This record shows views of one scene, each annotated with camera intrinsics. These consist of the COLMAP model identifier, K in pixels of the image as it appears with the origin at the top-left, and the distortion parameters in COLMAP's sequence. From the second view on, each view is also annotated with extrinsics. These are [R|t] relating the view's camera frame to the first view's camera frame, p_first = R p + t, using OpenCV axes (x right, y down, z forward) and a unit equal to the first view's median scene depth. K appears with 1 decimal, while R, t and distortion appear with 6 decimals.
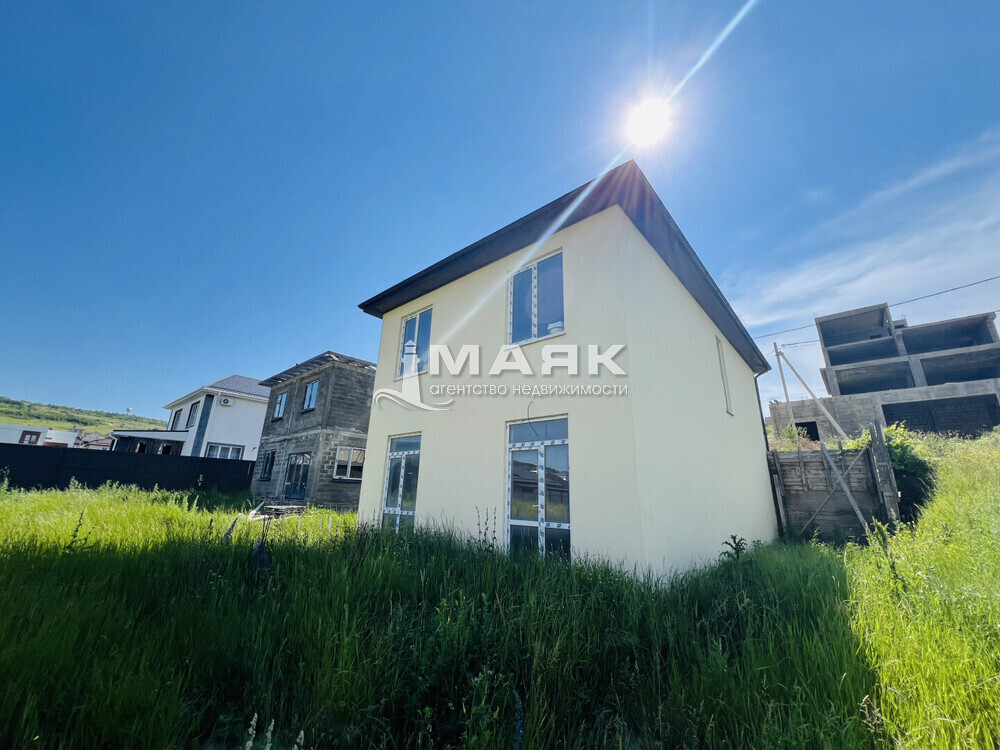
lens RADIAL K [[396.1, 0, 500.9], [0, 396.1, 374.5], [0, 0, 1]] dist [-0.001780, 0.000748]
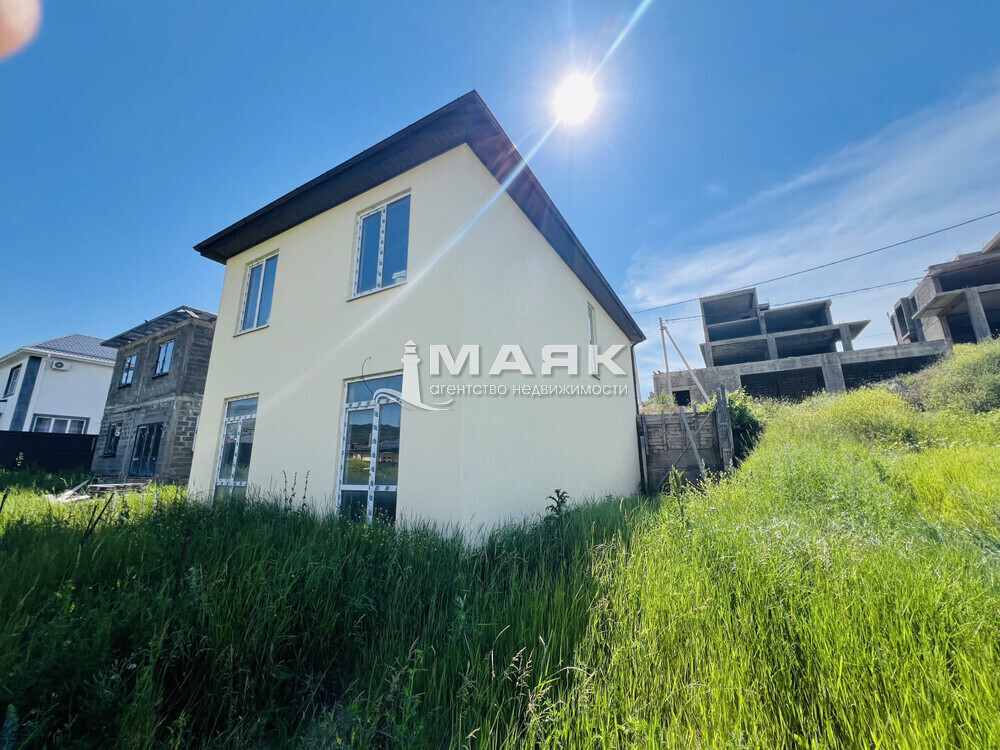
lens RADIAL K [[396.1, 0, 498.8], [0, 396.1, 373.5], [0, 0, 1]] dist [-0.001780, 0.000748]
pose [[0.981413, 0.009966, 0.191647, 0.131364], [-0.022990, 0.997564, 0.065859, 0.026727], [-0.190524, -0.069041, 0.979252, 0.033428]]
